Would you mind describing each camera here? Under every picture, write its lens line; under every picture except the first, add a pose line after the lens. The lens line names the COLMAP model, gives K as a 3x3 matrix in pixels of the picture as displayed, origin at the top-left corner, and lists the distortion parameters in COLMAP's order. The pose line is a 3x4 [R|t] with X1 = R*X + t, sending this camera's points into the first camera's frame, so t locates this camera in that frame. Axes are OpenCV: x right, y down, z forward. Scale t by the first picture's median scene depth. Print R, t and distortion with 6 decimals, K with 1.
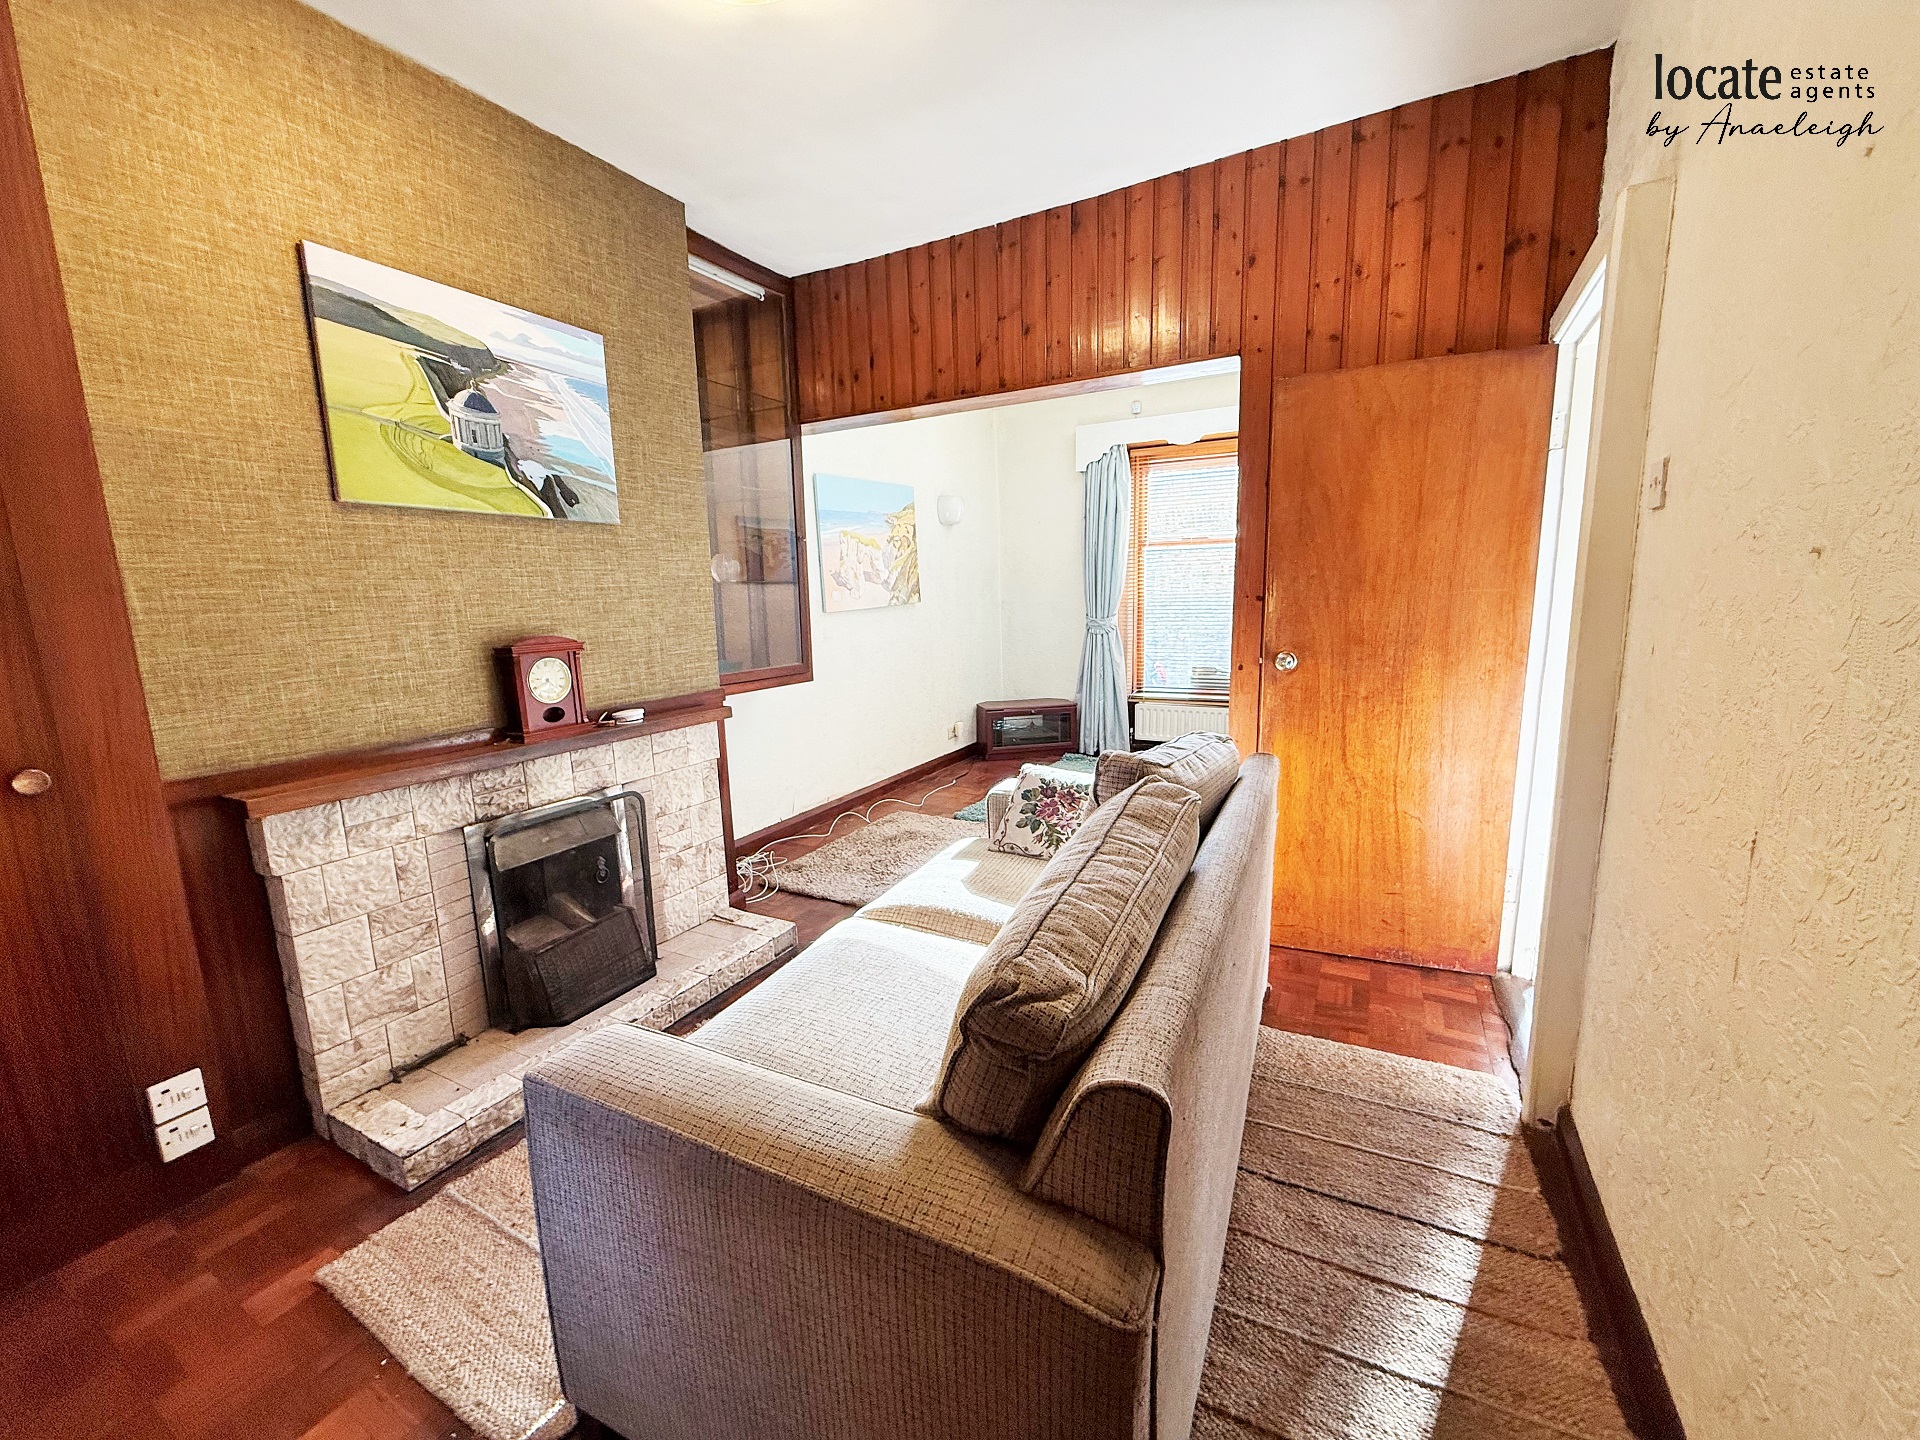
lens RADIAL K [[764.5, 0, 952.8], [0, 764.5, 719.9], [0, 0, 1]] dist [-0.002440, -0.000424]
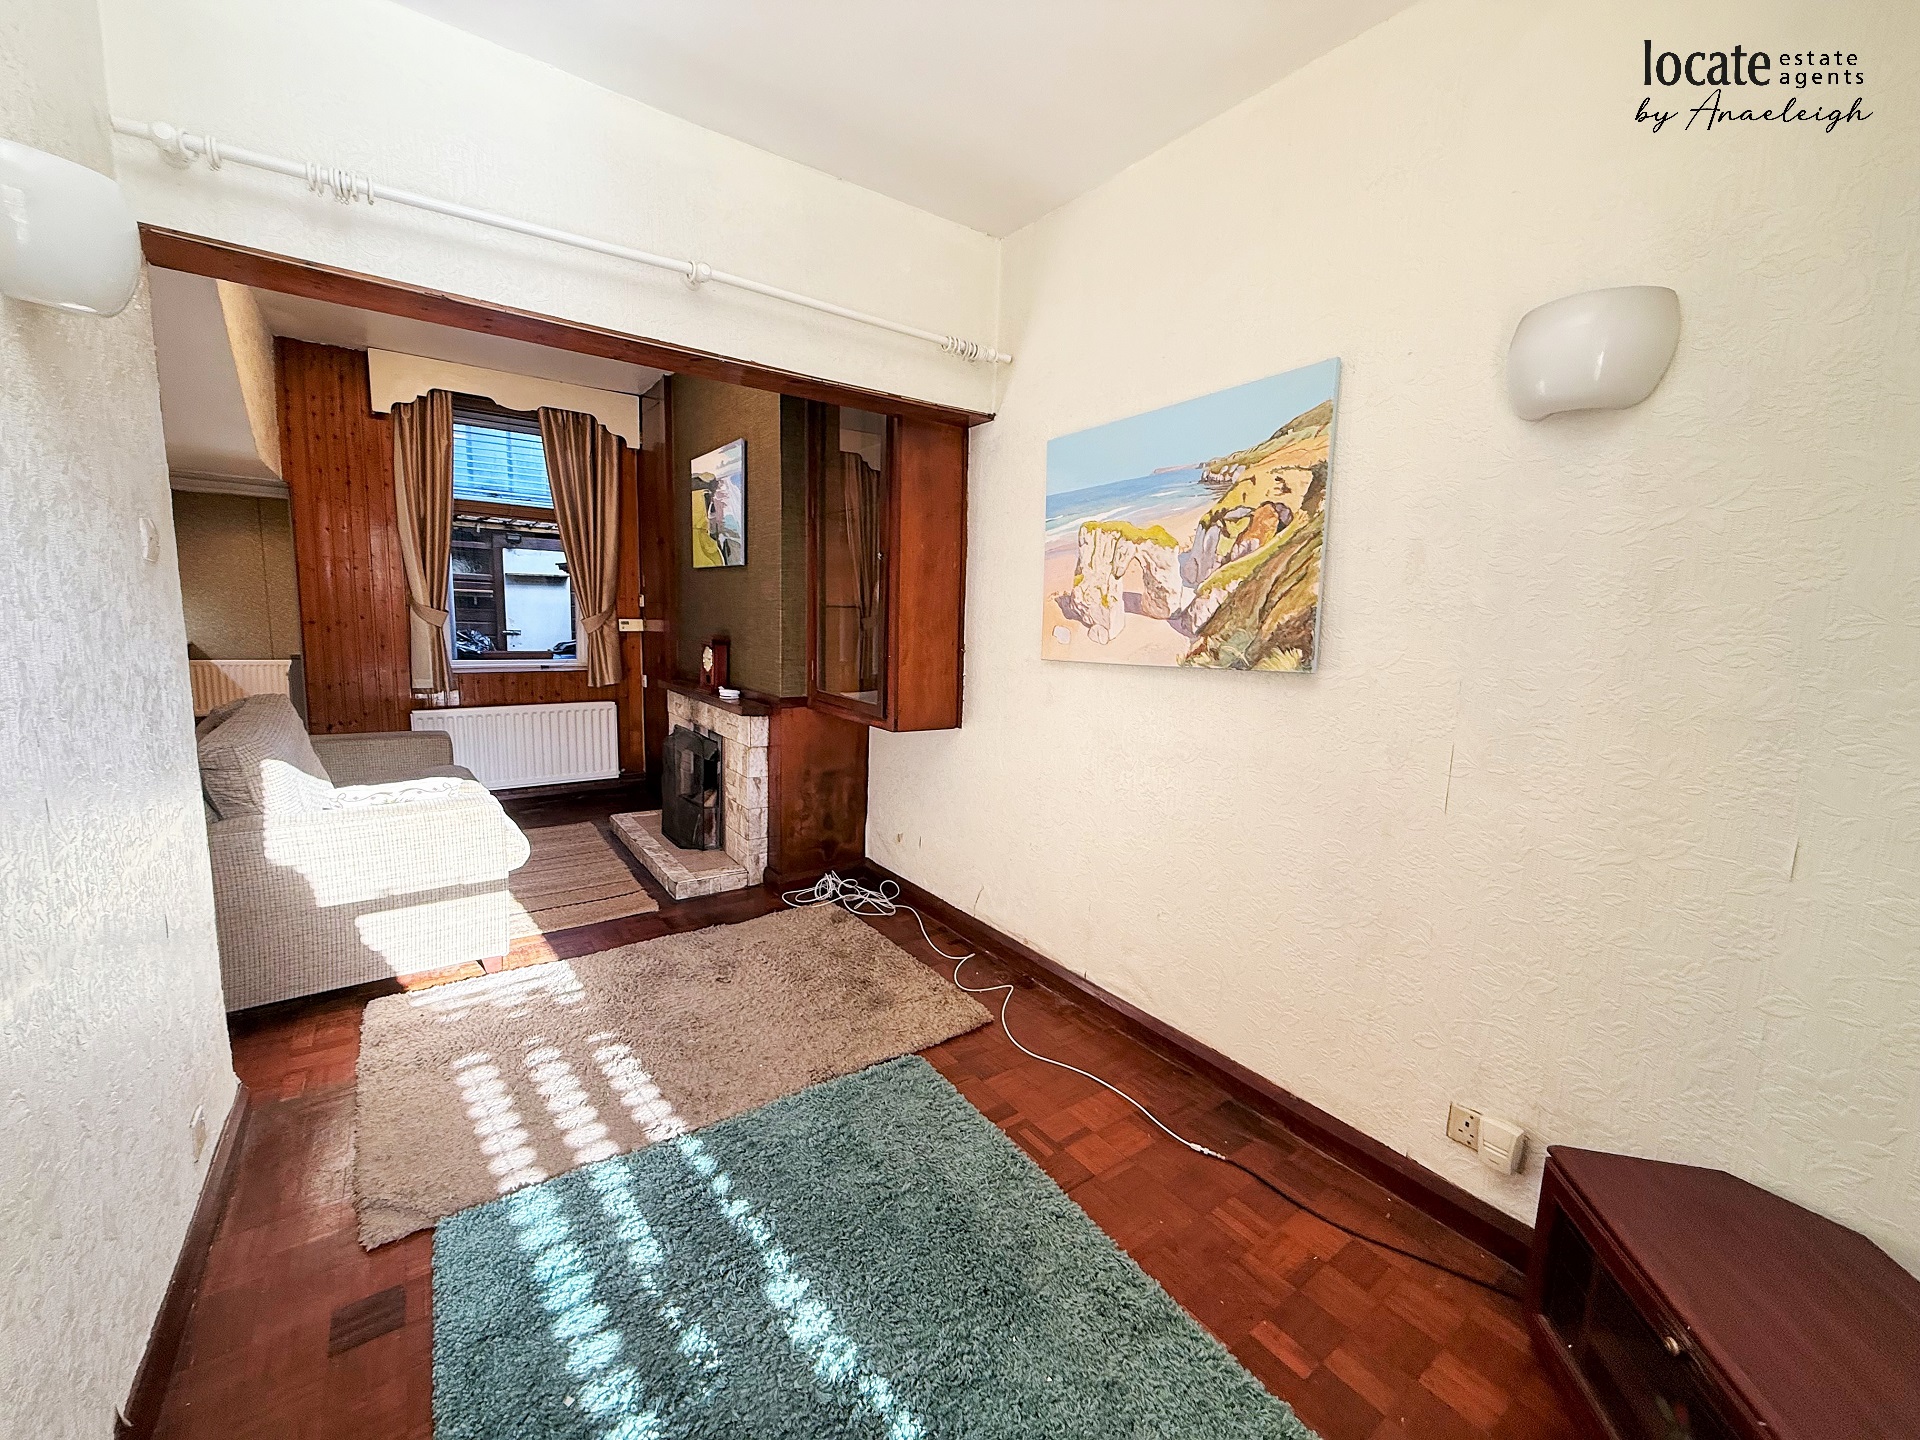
lens RADIAL K [[764.5, 0, 952.8], [0, 764.5, 719.9], [0, 0, 1]] dist [-0.002440, -0.000424]
pose [[-0.427463, 0.136110, -0.893728, 0.428508], [-0.170426, 0.958743, 0.227525, -0.219445], [0.887823, 0.249573, -0.386631, 1.169377]]
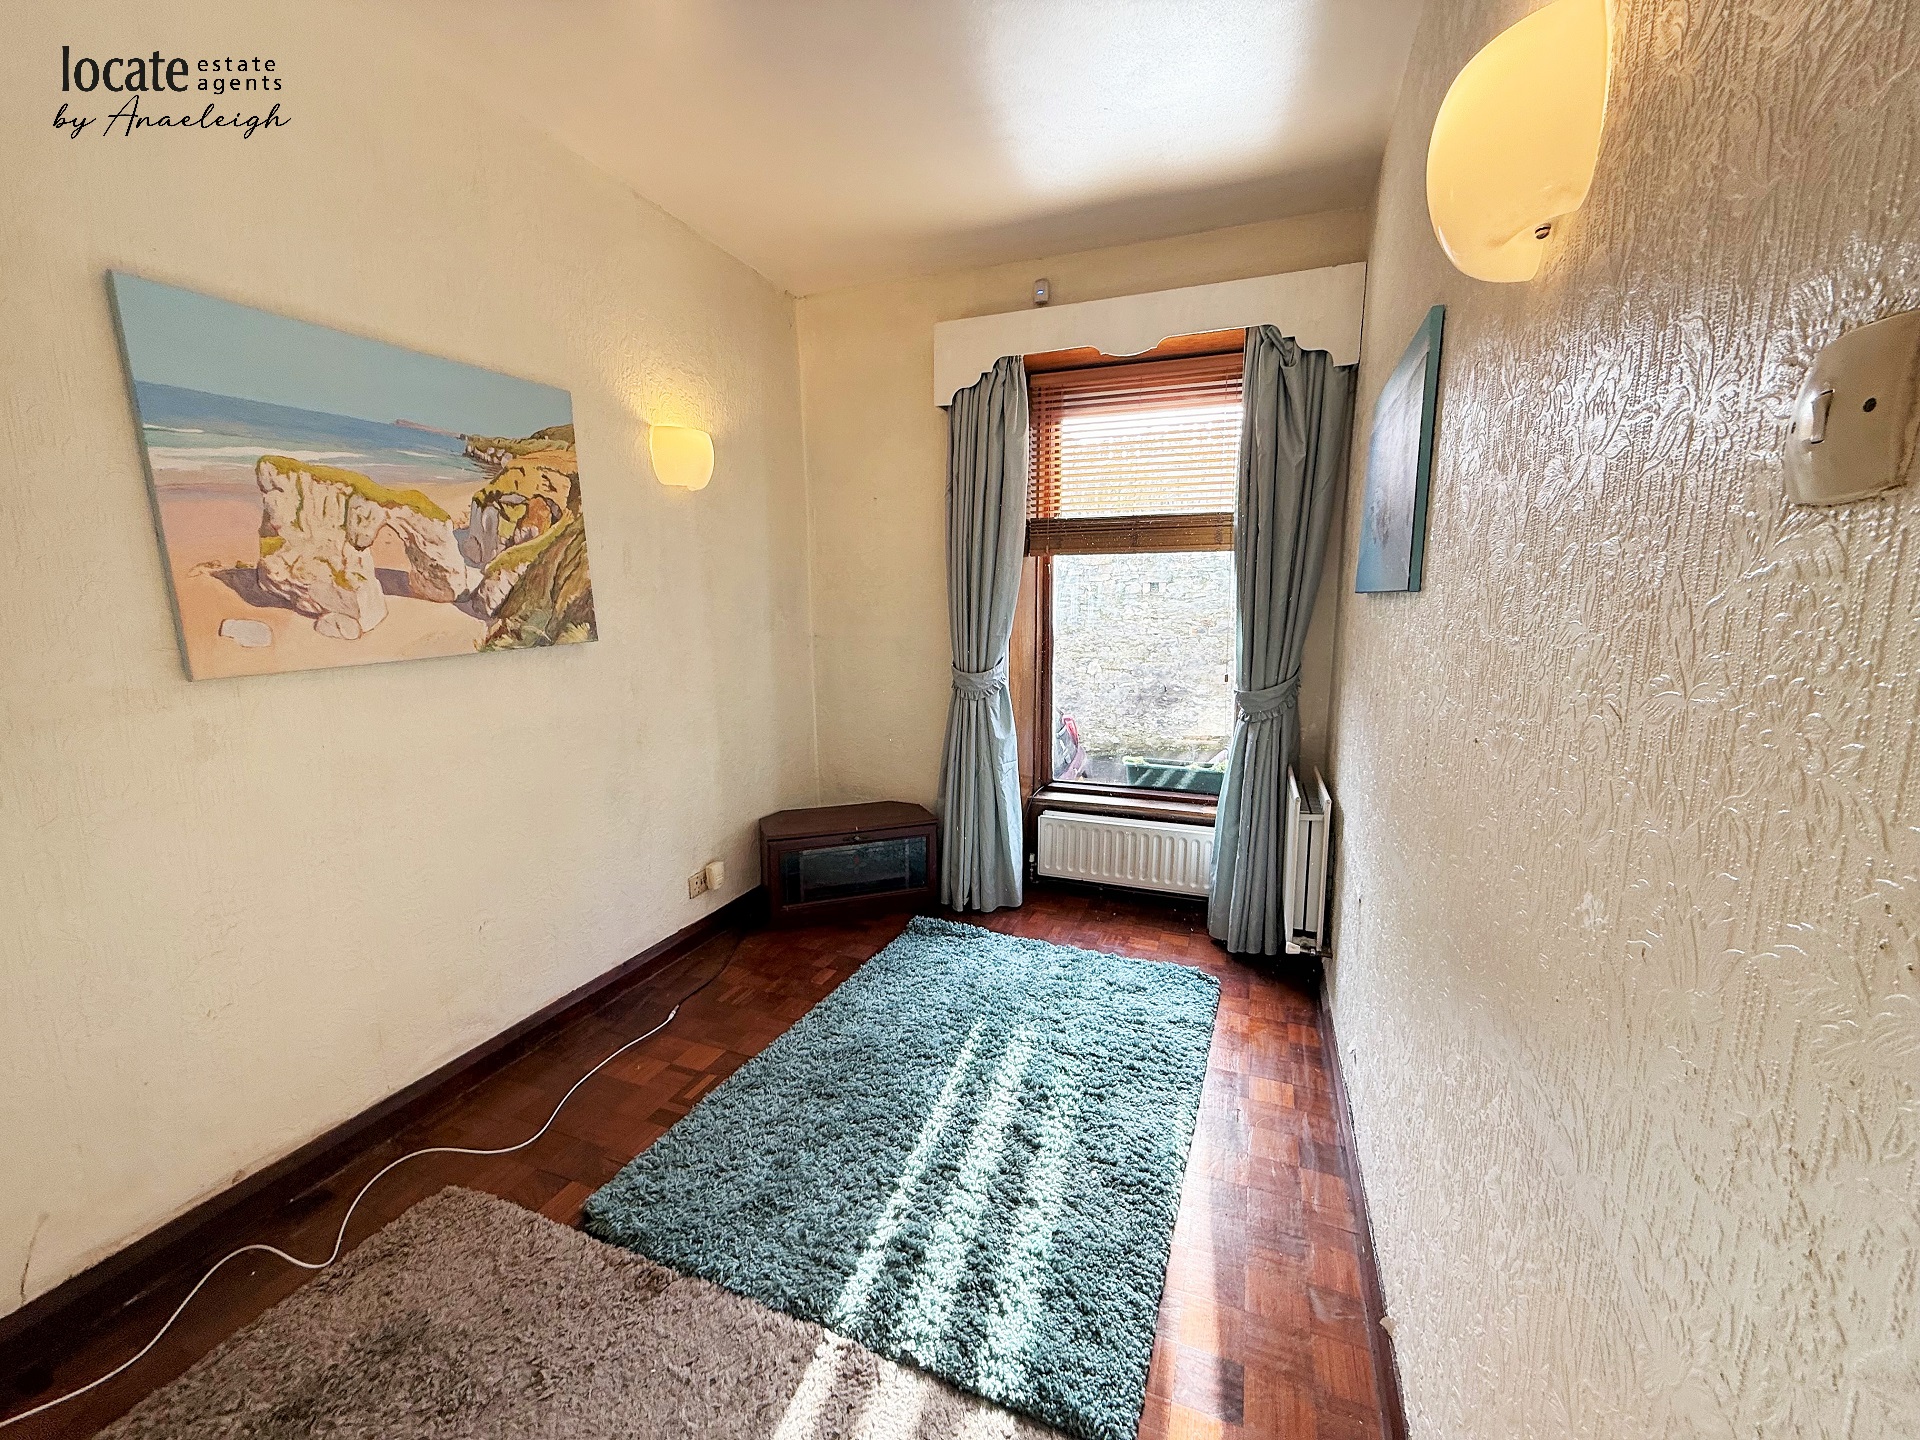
lens RADIAL K [[757.5, 0, 960.0], [0, 757.5, 720.0], [0, 0, 1]] dist [-0.000142, -0.000058]
pose [[0.990368, 0.002623, 0.138435, 0.136212], [-0.000623, 0.999895, -0.014489, -0.115173], [-0.138459, 0.014263, 0.990265, 0.592646]]
